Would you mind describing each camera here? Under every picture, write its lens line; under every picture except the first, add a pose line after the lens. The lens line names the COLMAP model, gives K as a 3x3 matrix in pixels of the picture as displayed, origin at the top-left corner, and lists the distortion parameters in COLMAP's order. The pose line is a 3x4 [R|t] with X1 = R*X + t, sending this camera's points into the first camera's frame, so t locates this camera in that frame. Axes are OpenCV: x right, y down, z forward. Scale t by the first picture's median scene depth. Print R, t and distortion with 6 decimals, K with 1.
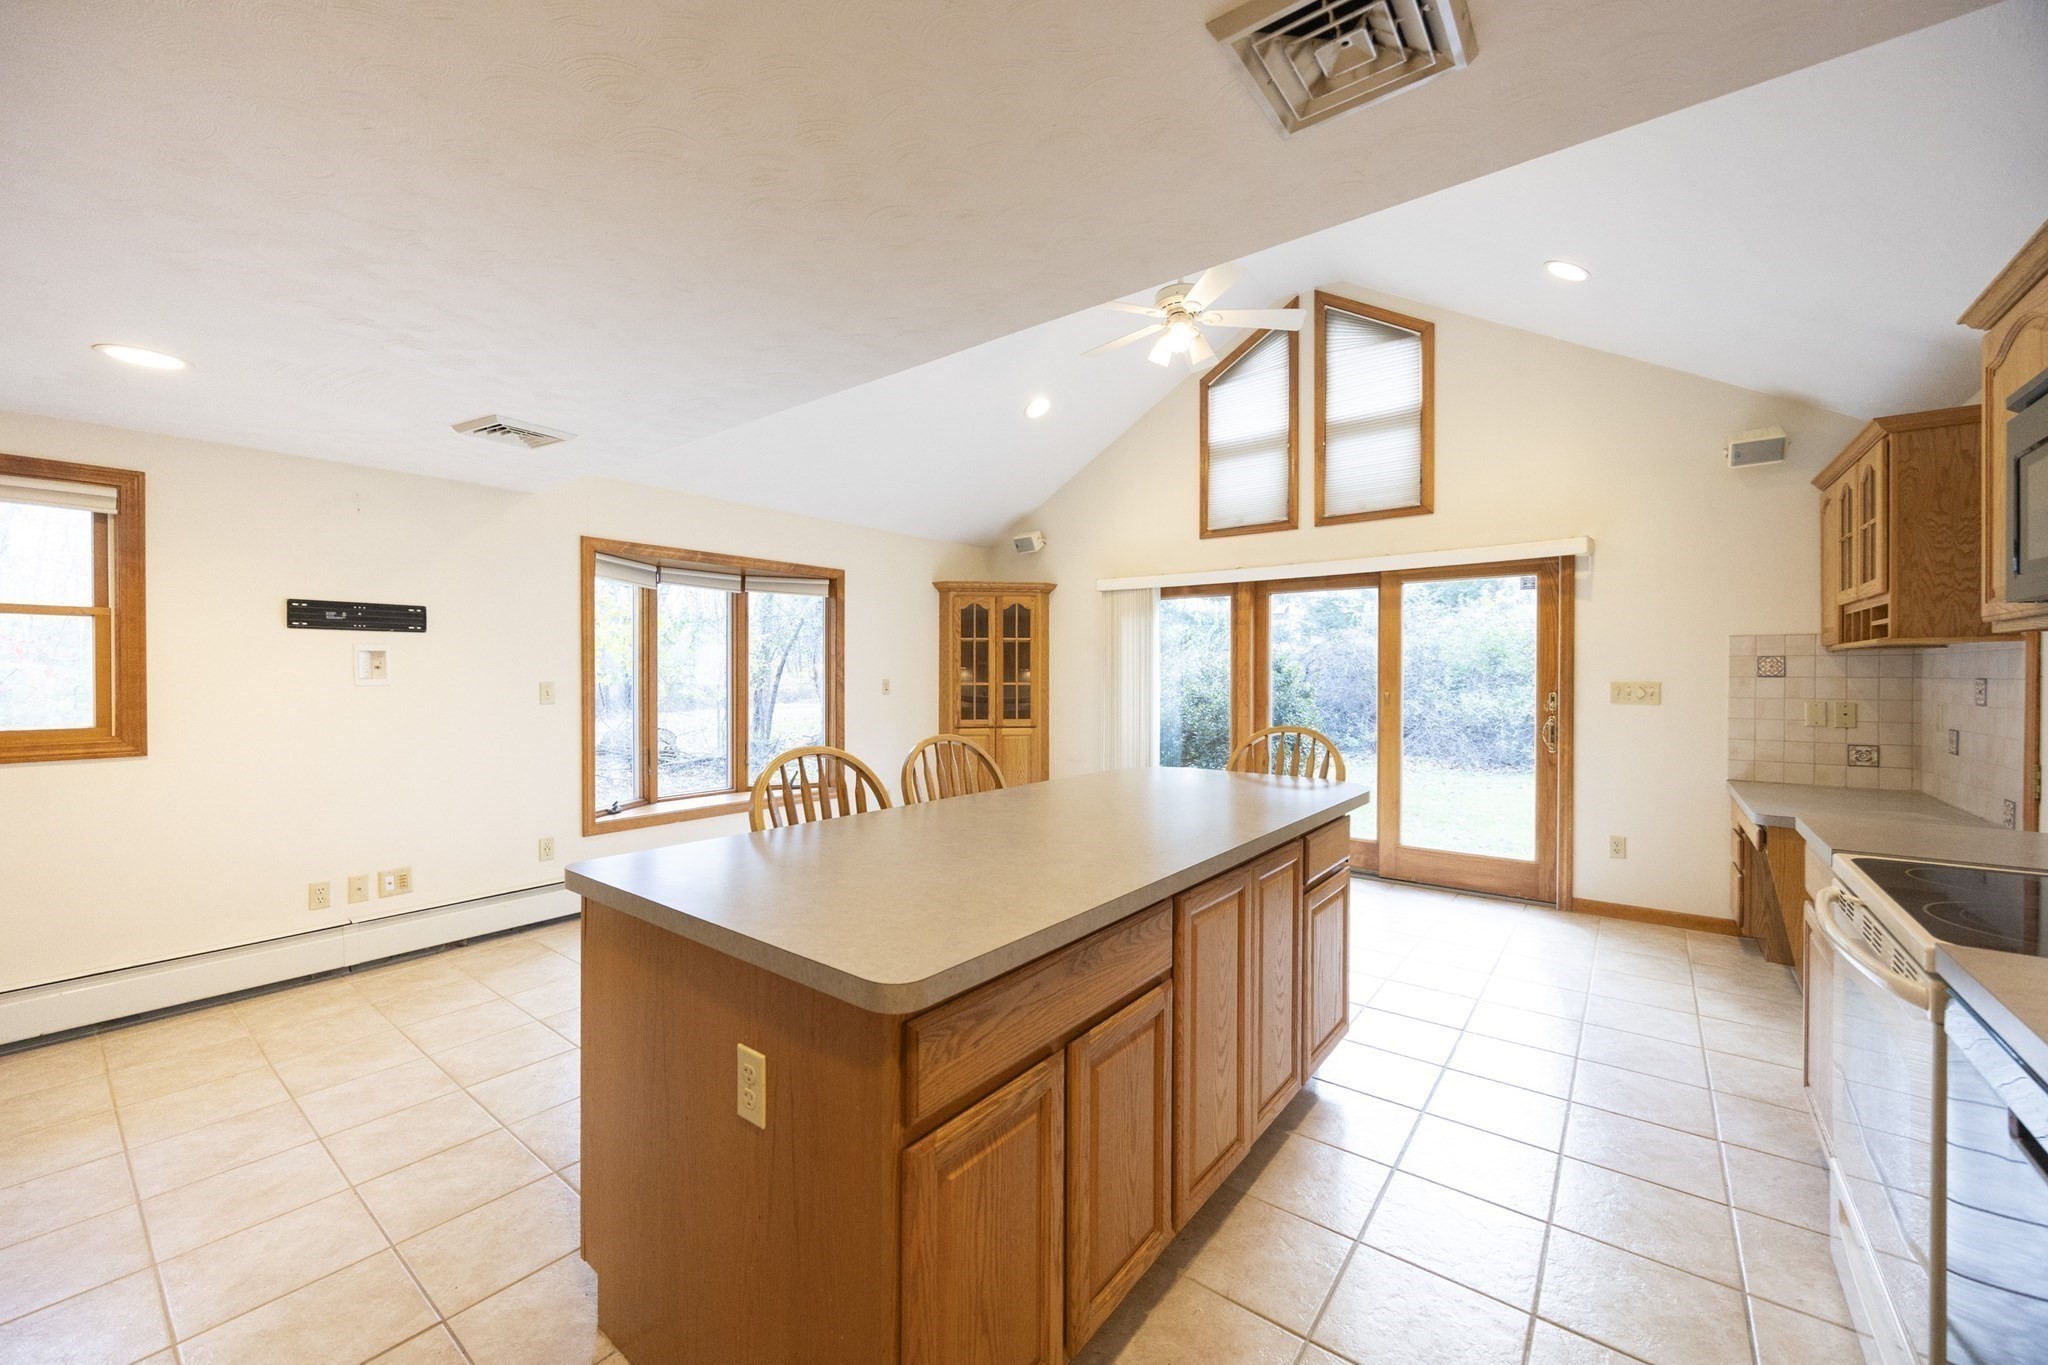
lens RADIAL K [[786.8, 0, 1017.8], [0, 786.8, 675.4], [0, 0, 1]] dist [-0.003171, -0.000009]
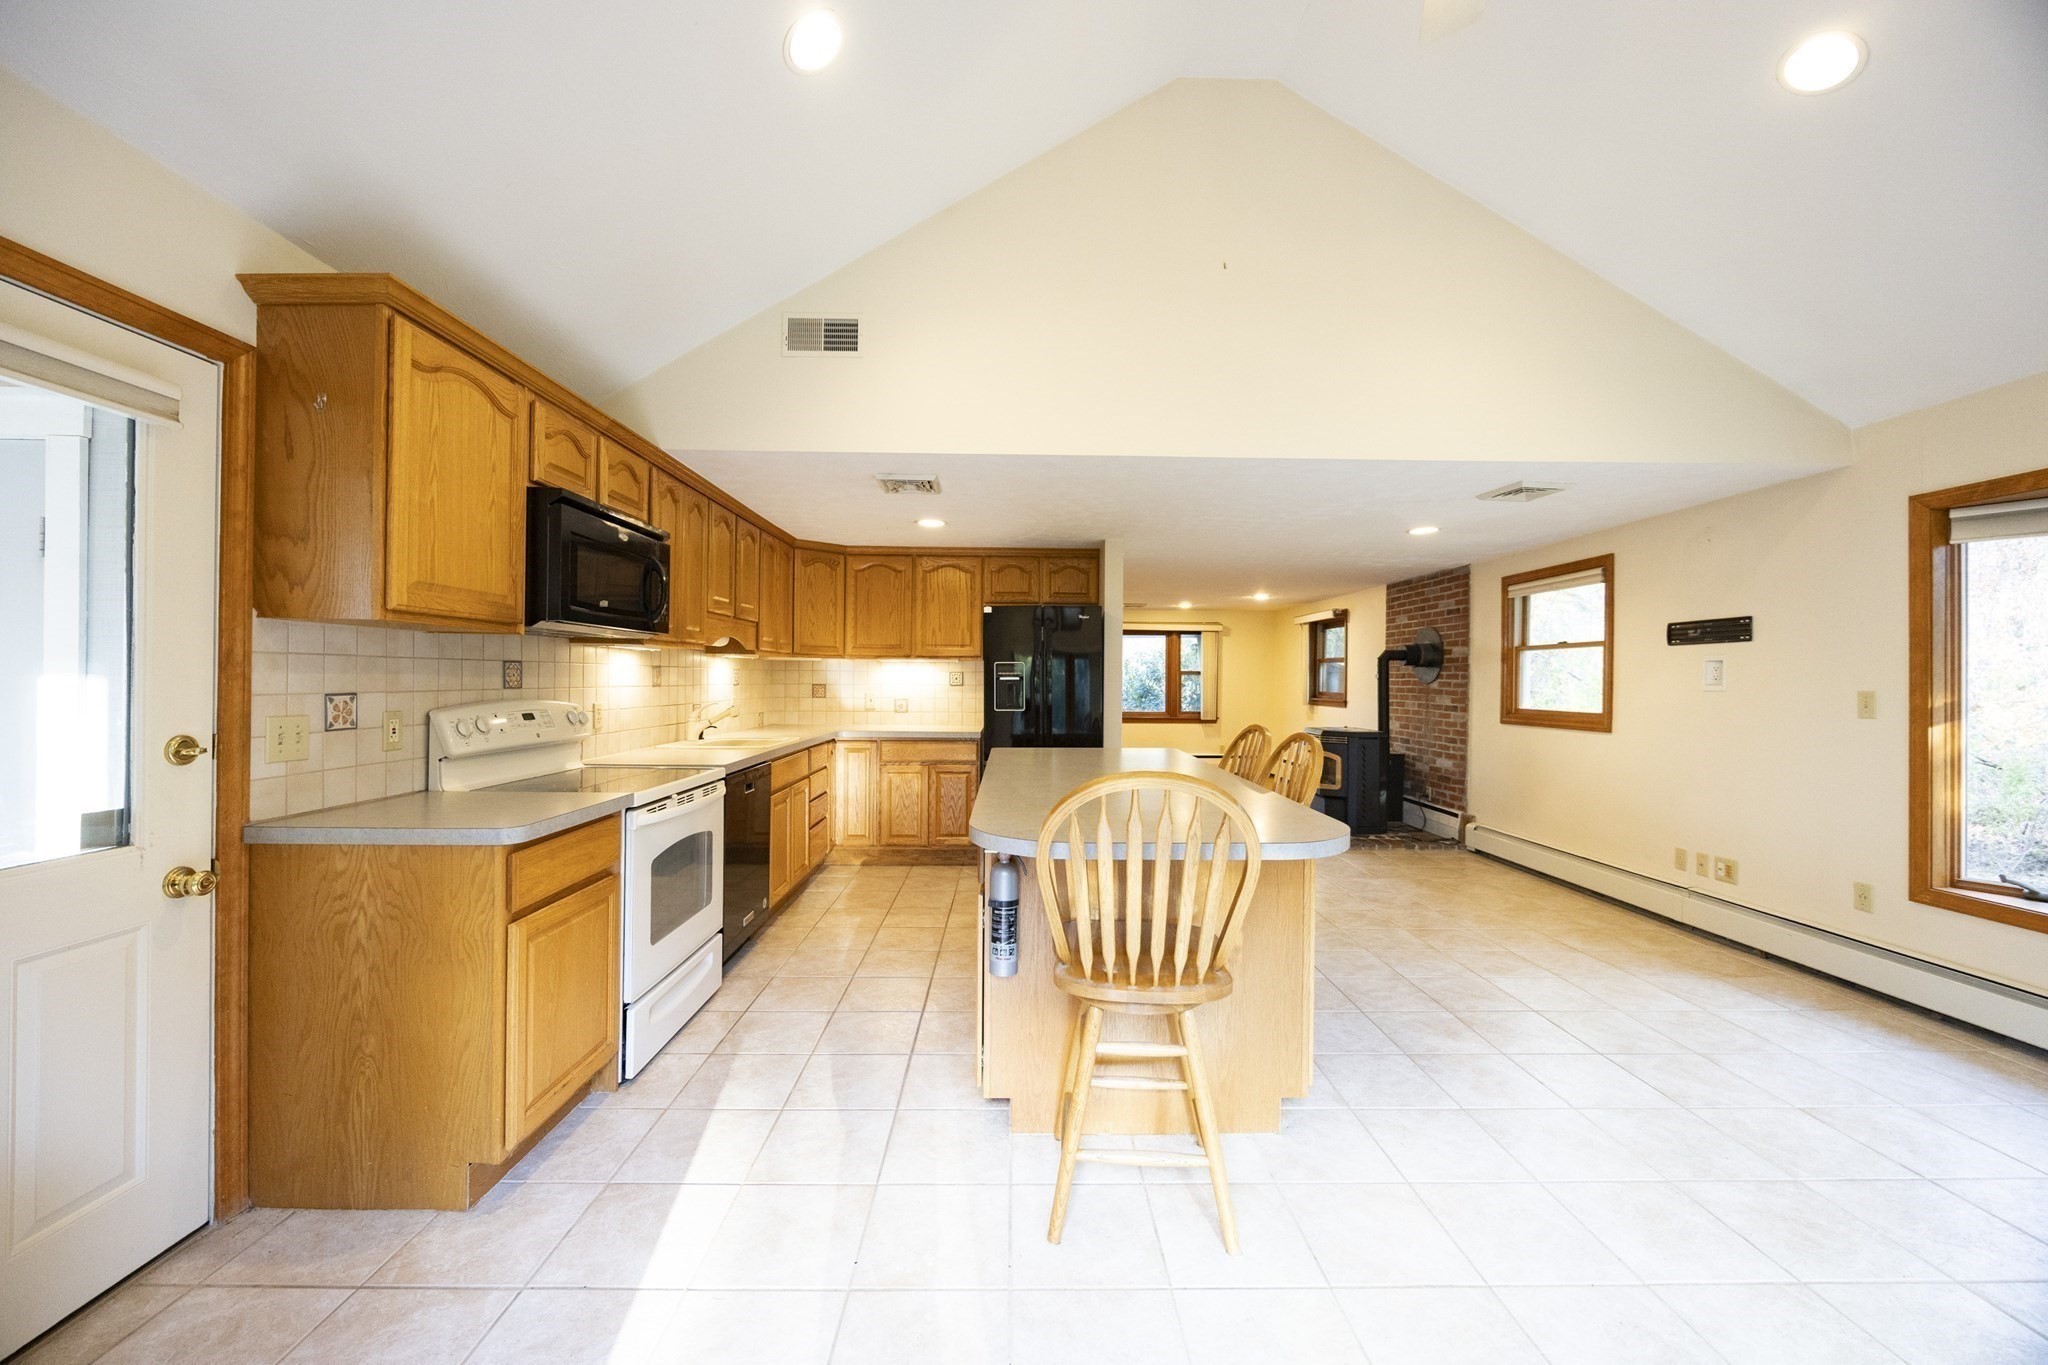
lens RADIAL K [[786.8, 0, 1019.2], [0, 786.8, 678.4], [0, 0, 1]] dist [-0.003171, -0.000009]
pose [[-0.774691, -0.008476, -0.632283, 0.555567], [-0.010667, 0.999943, -0.000336, 0.004515], [0.632250, 0.006484, -0.774738, 1.012271]]
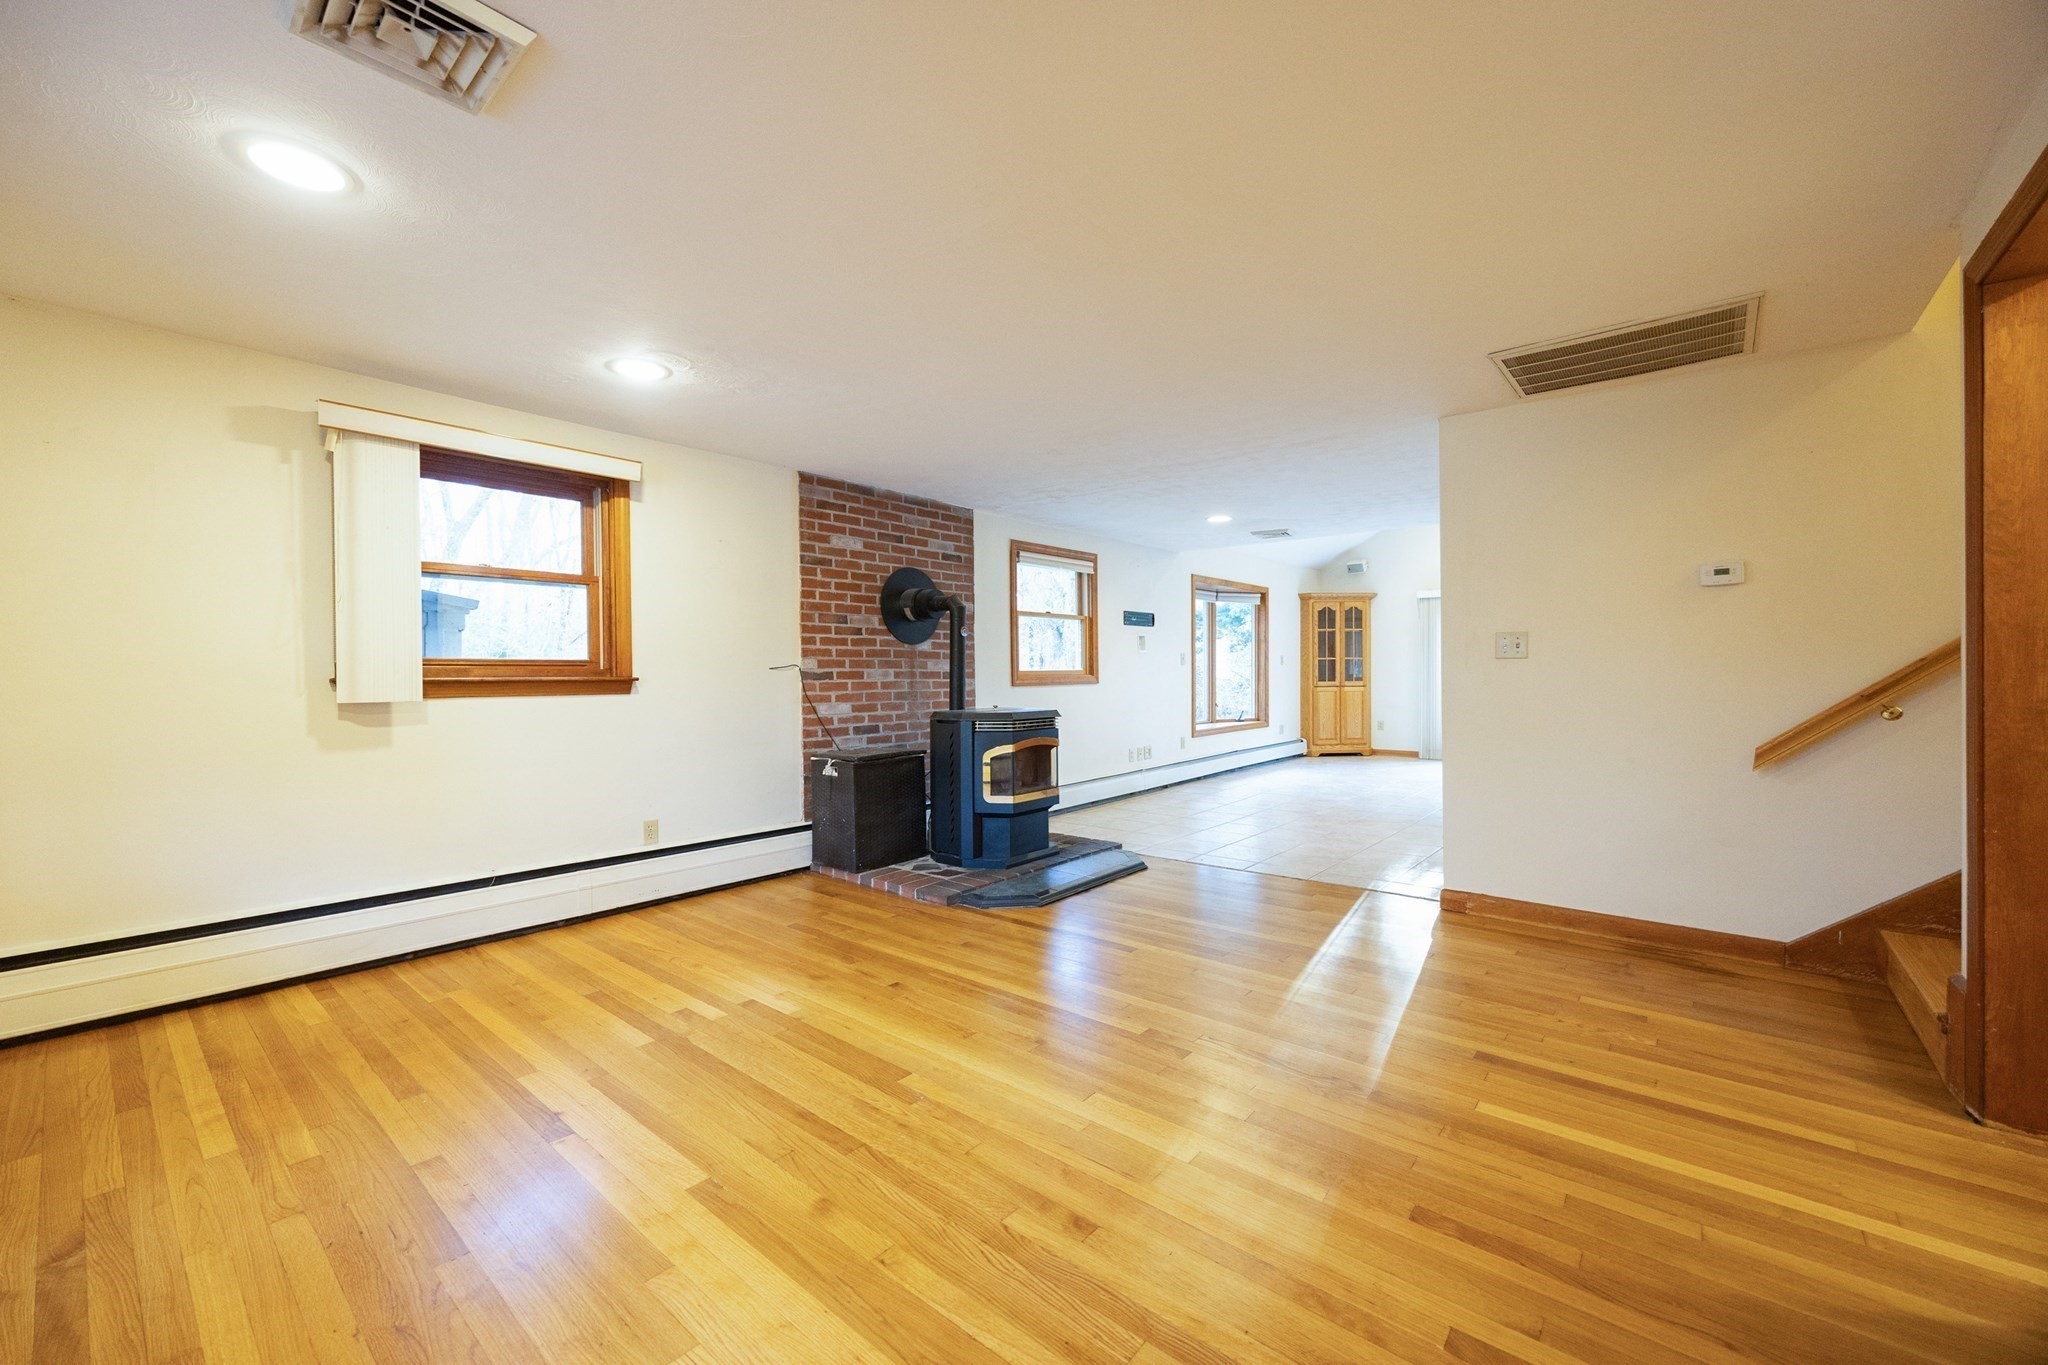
lens RADIAL K [[786.8, 0, 1003.3], [0, 786.8, 676.5], [0, 0, 1]] dist [-0.003171, -0.000009]
pose [[0.998521, -0.011267, -0.053189, -0.866393], [0.011314, 0.999936, 0.000578, 0.054053], [0.053179, -0.001179, 0.998584, -0.829133]]
